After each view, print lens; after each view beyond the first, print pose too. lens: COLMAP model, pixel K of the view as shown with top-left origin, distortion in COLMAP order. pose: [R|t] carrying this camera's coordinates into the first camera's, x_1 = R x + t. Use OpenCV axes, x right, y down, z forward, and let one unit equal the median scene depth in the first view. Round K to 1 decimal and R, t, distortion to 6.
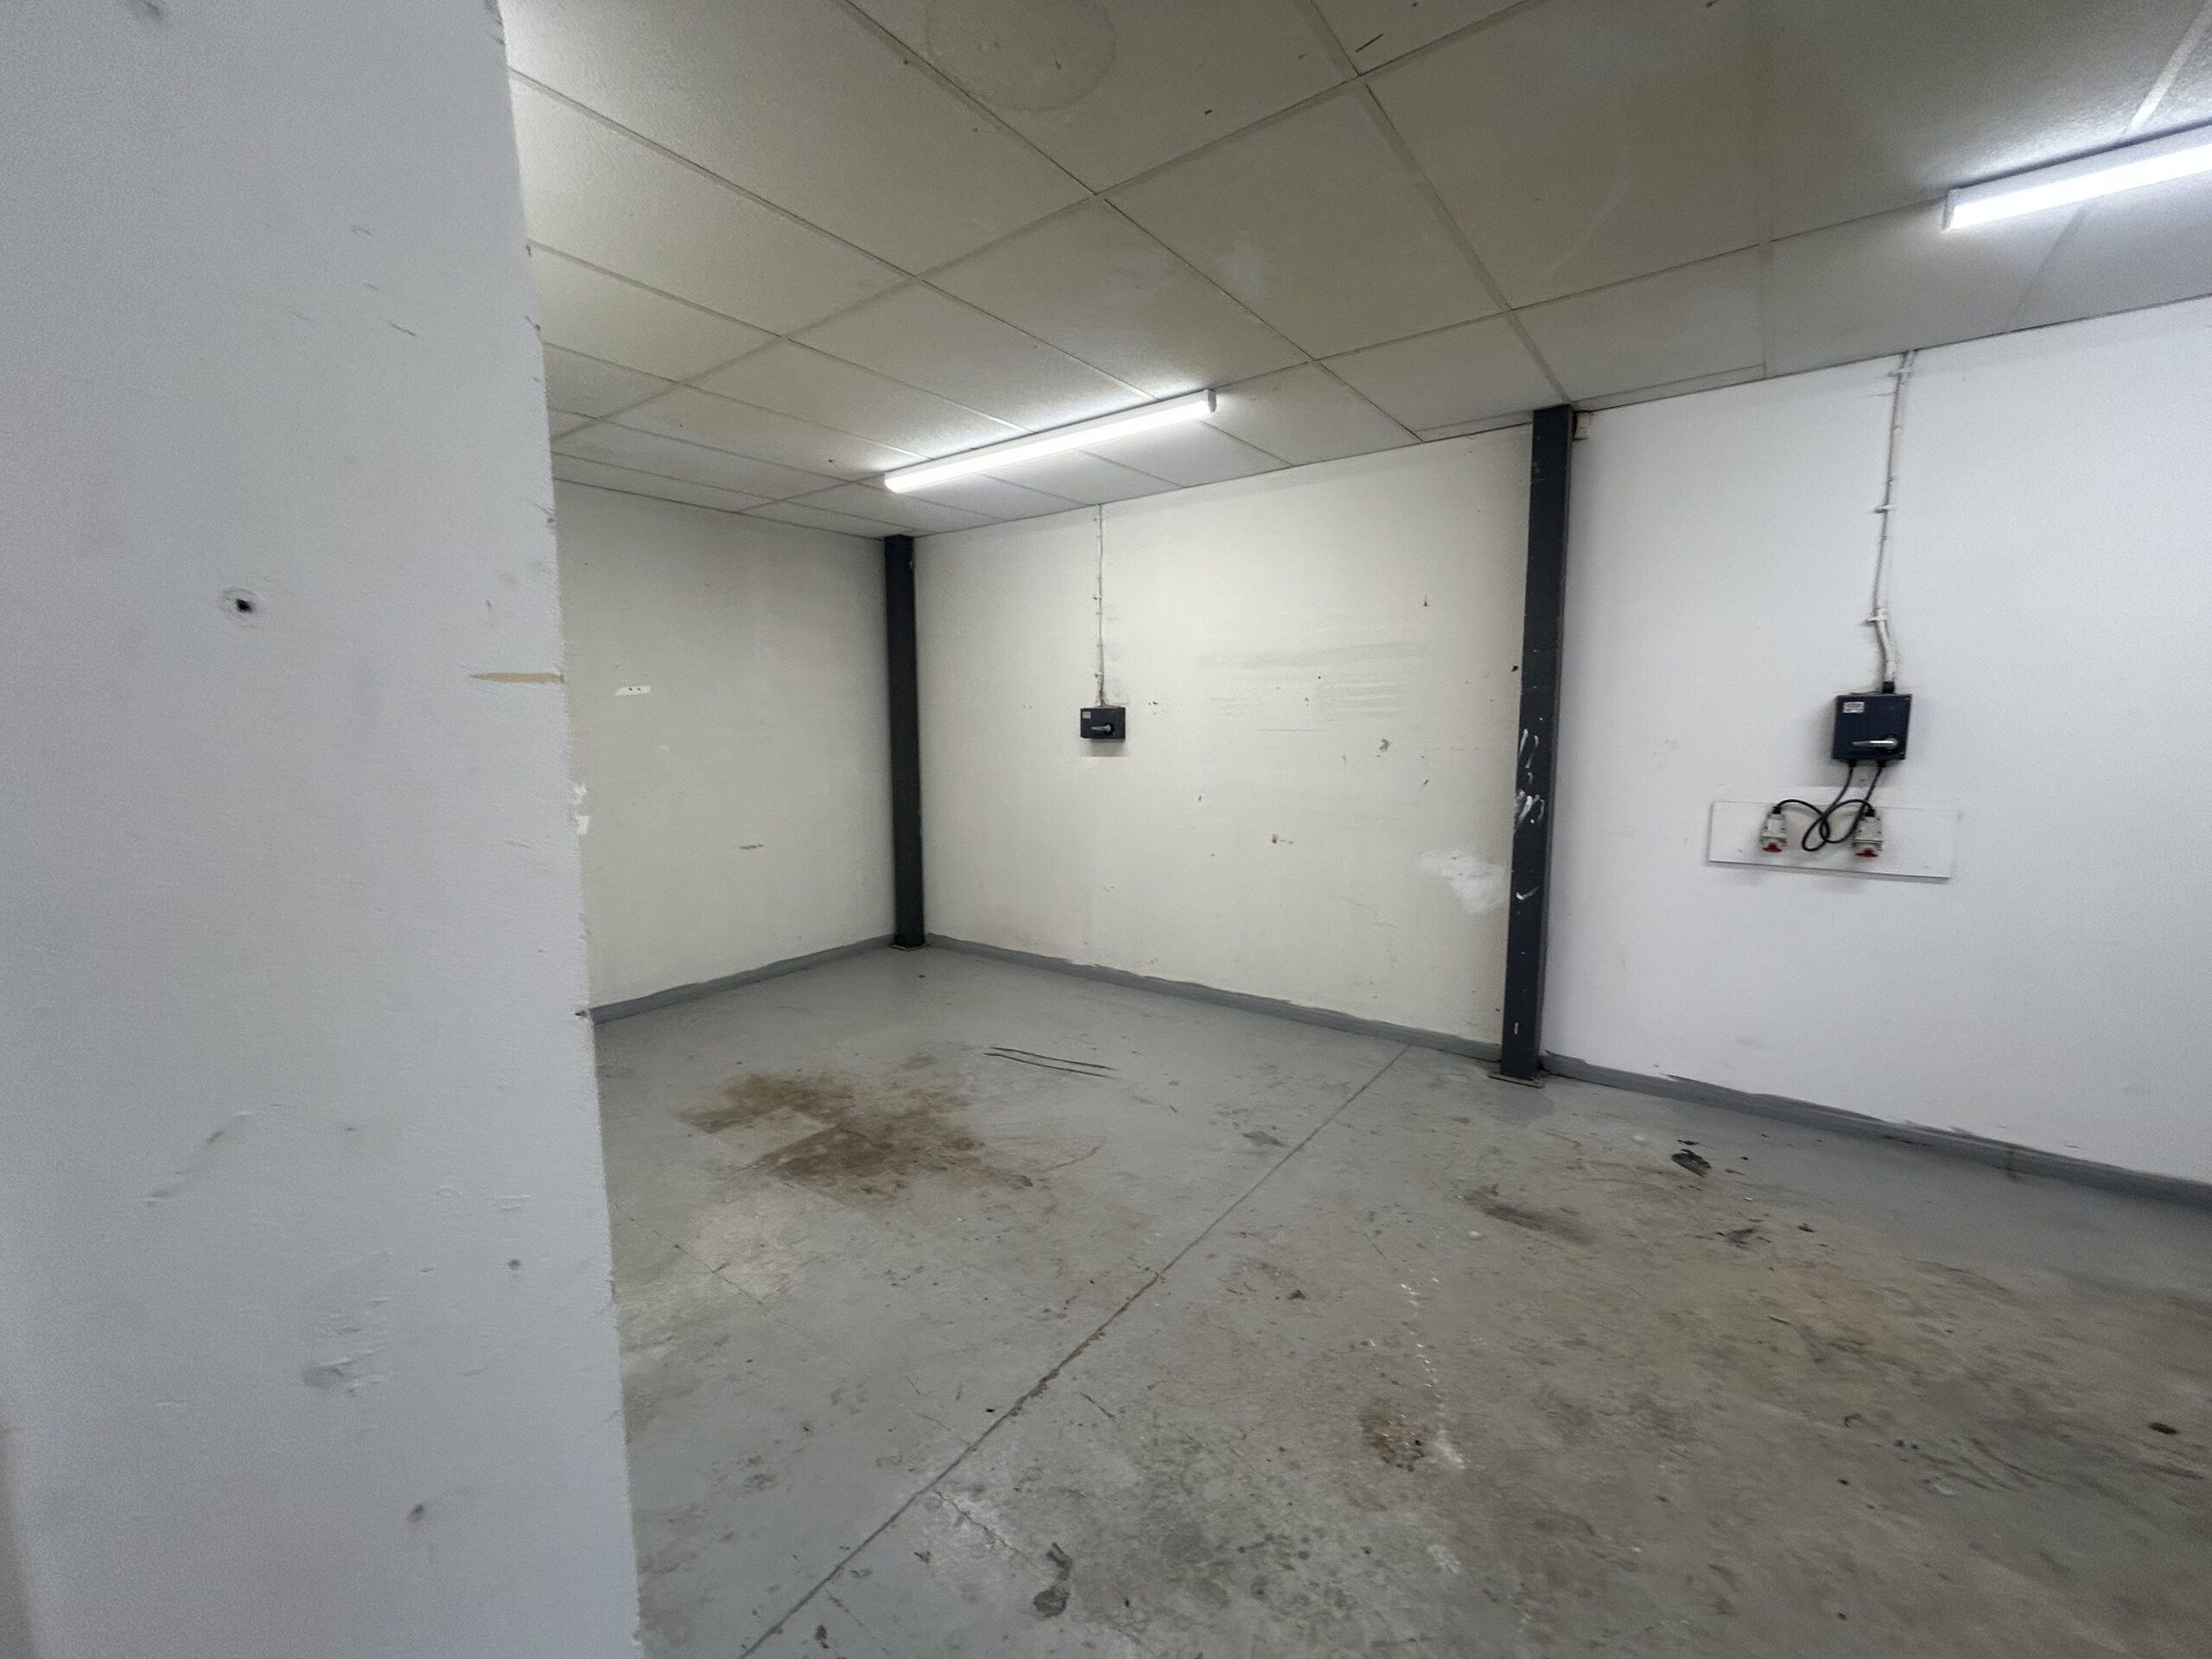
lens RADIAL K [[886.8, 0, 1094.6], [0, 886.8, 831.2], [0, 0, 1]] dist [-0.005493, 0.000334]
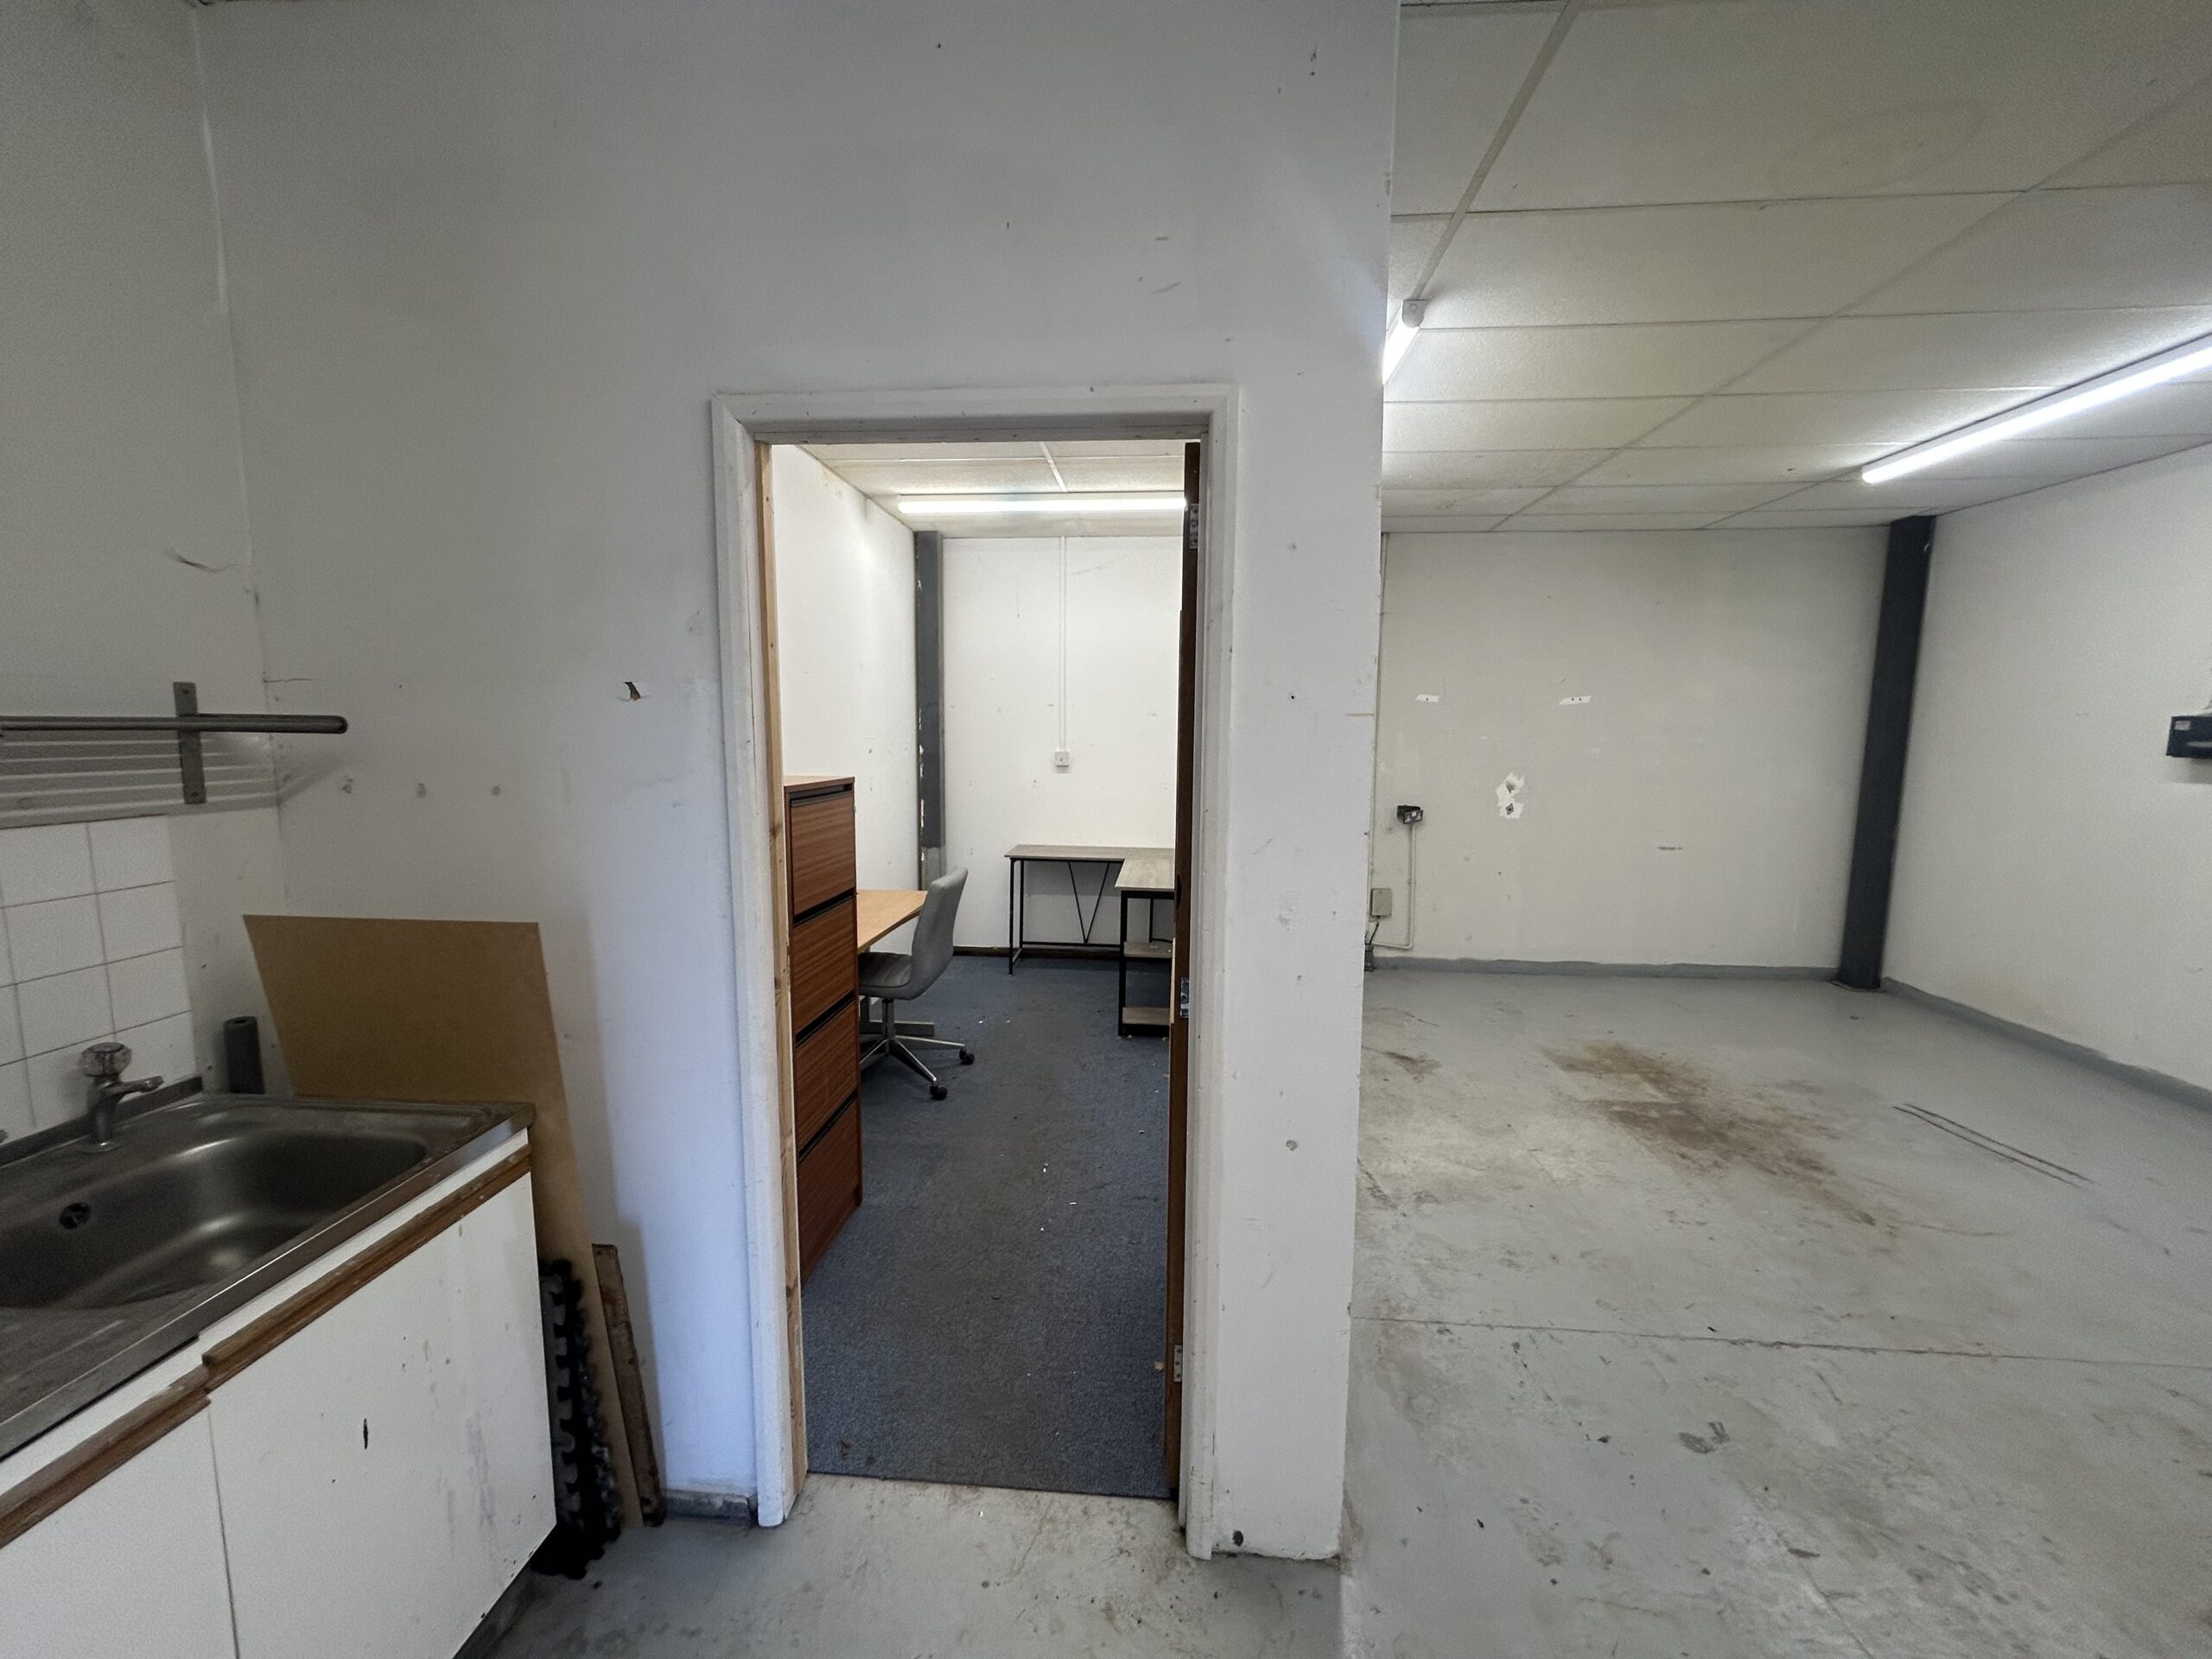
lens RADIAL K [[886.8, 0, 1099.9], [0, 886.8, 827.4], [0, 0, 1]] dist [-0.005493, 0.000334]
pose [[0.525710, 0.106449, -0.843977, 0.206775], [-0.114103, 0.991998, 0.054044, 0.020360], [0.842977, 0.067889, 0.533649, -0.187439]]
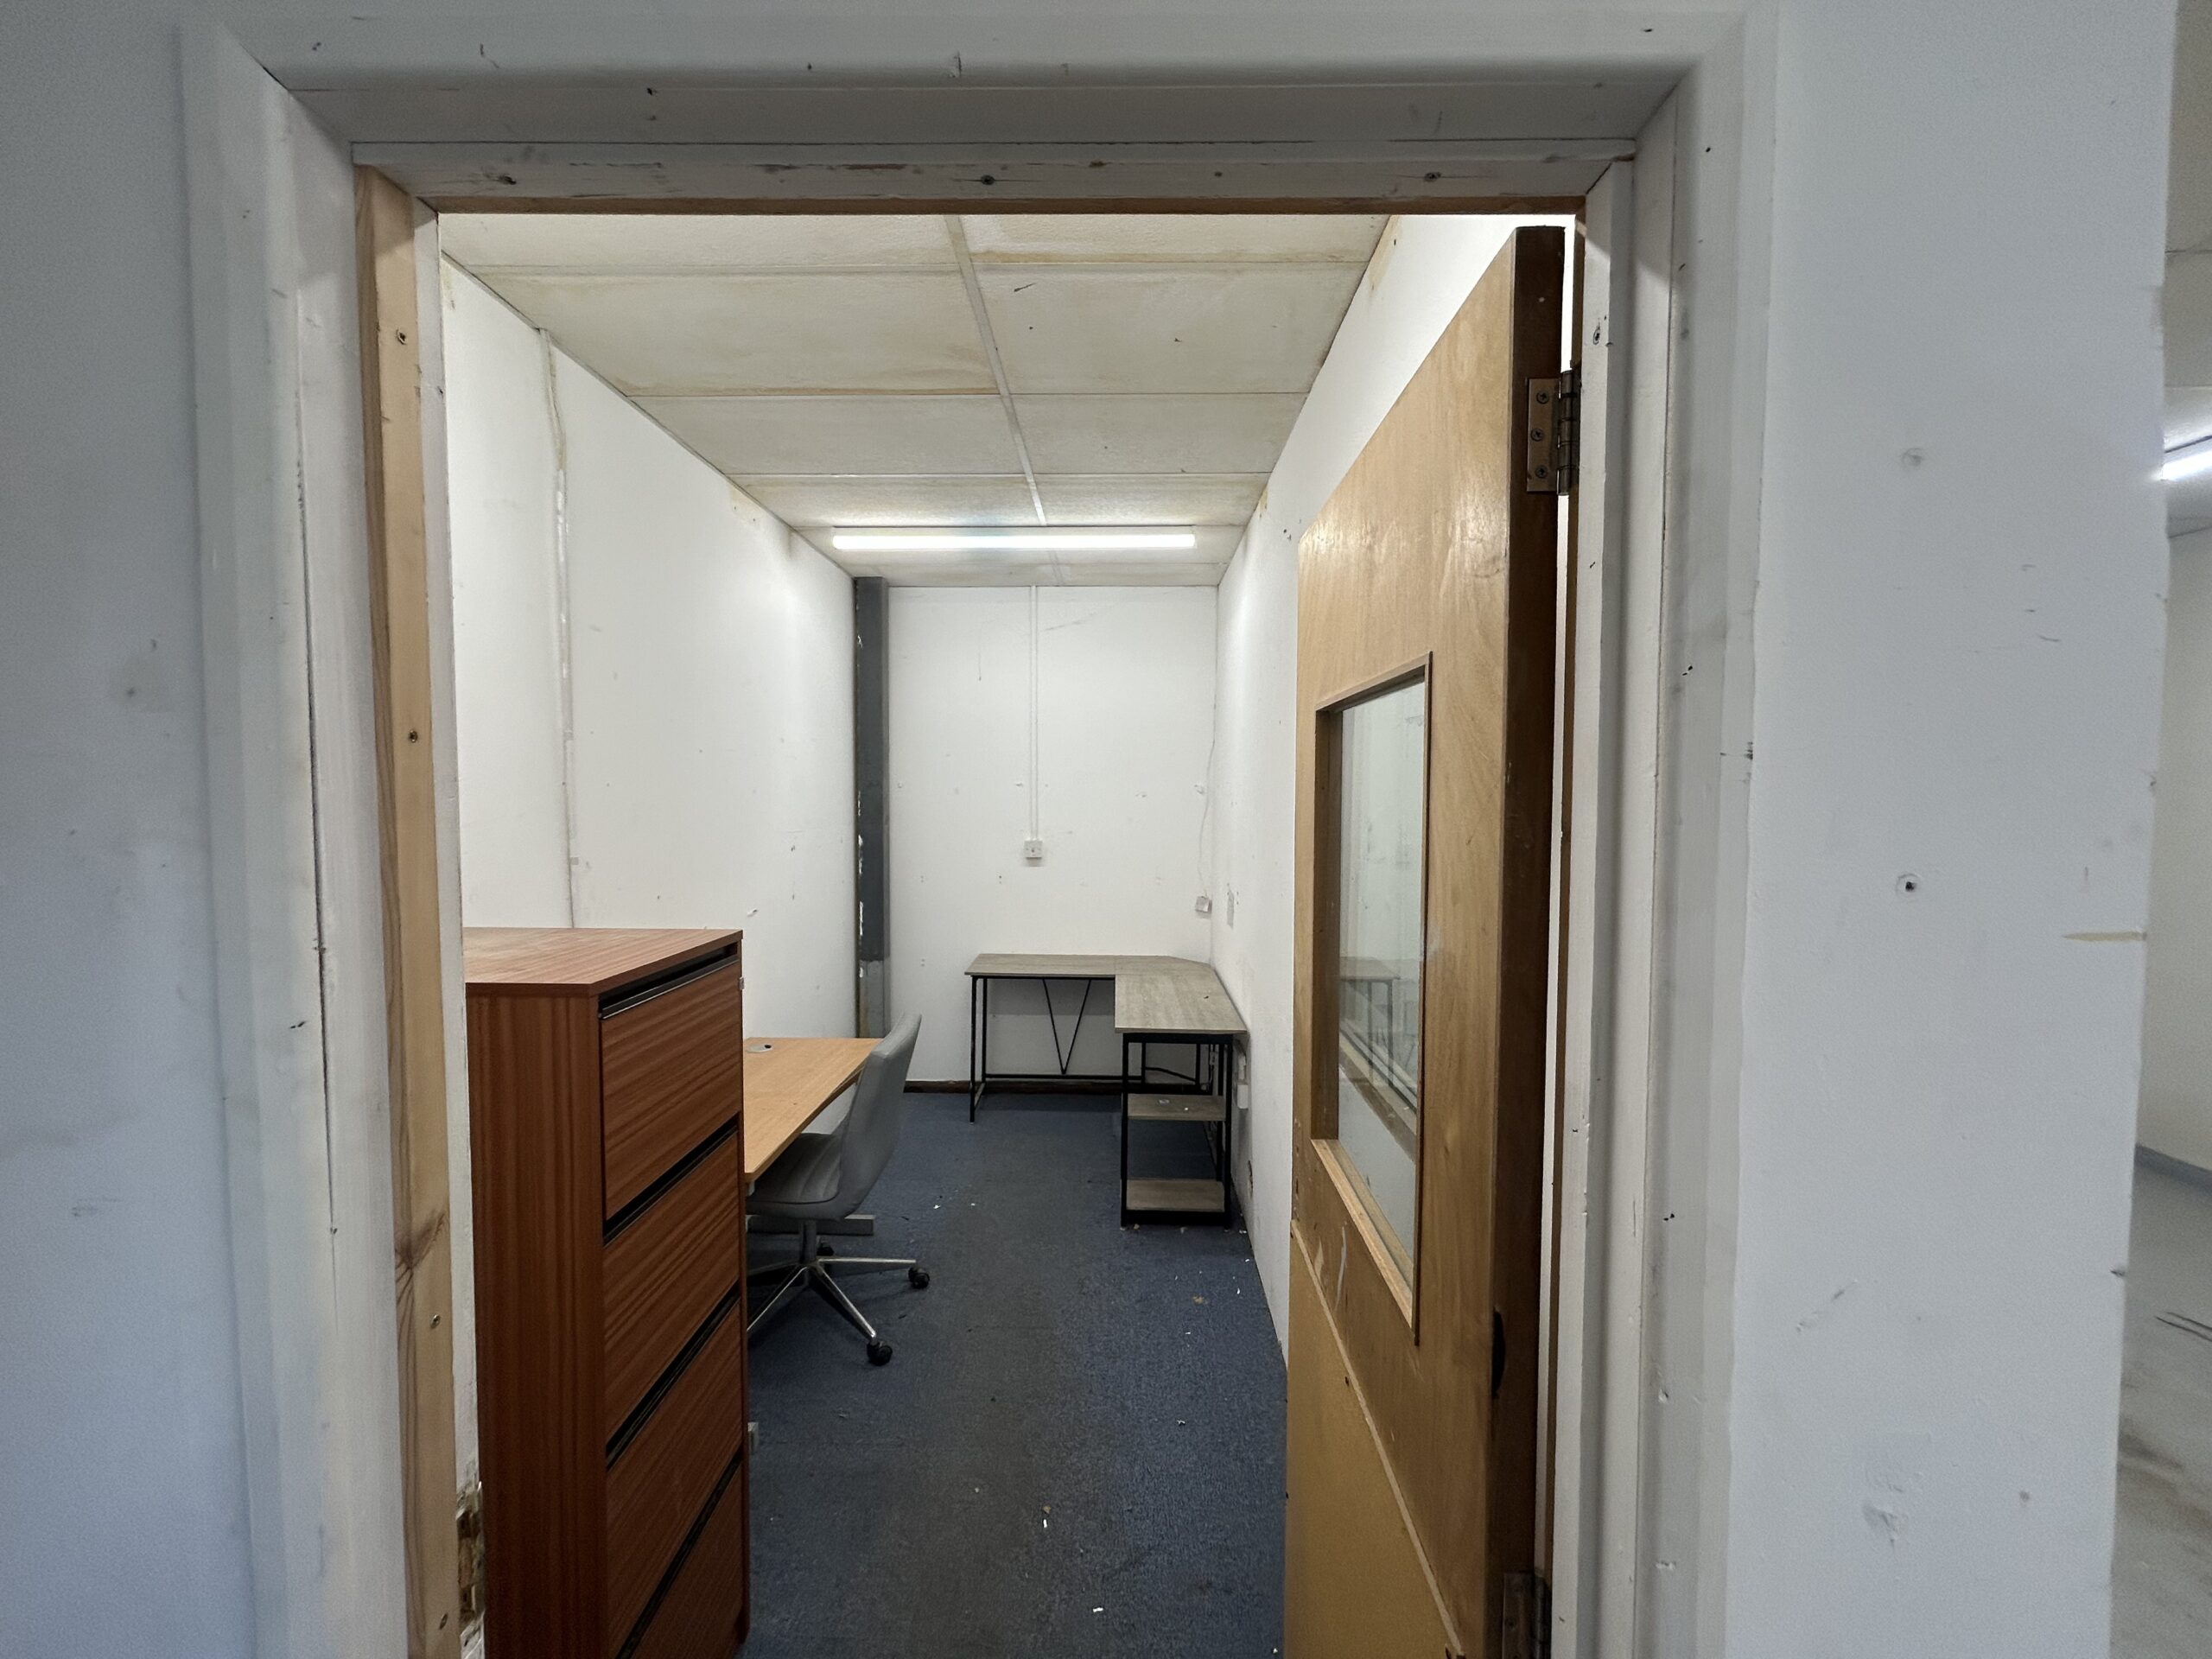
lens RADIAL K [[886.8, 0, 1102.2], [0, 886.8, 828.1], [0, 0, 1]] dist [-0.005493, 0.000334]
pose [[0.578704, 0.041899, -0.814461, -0.071231], [-0.105080, 0.994186, -0.023519, -0.021906], [0.808740, 0.099194, 0.579742, -0.081155]]
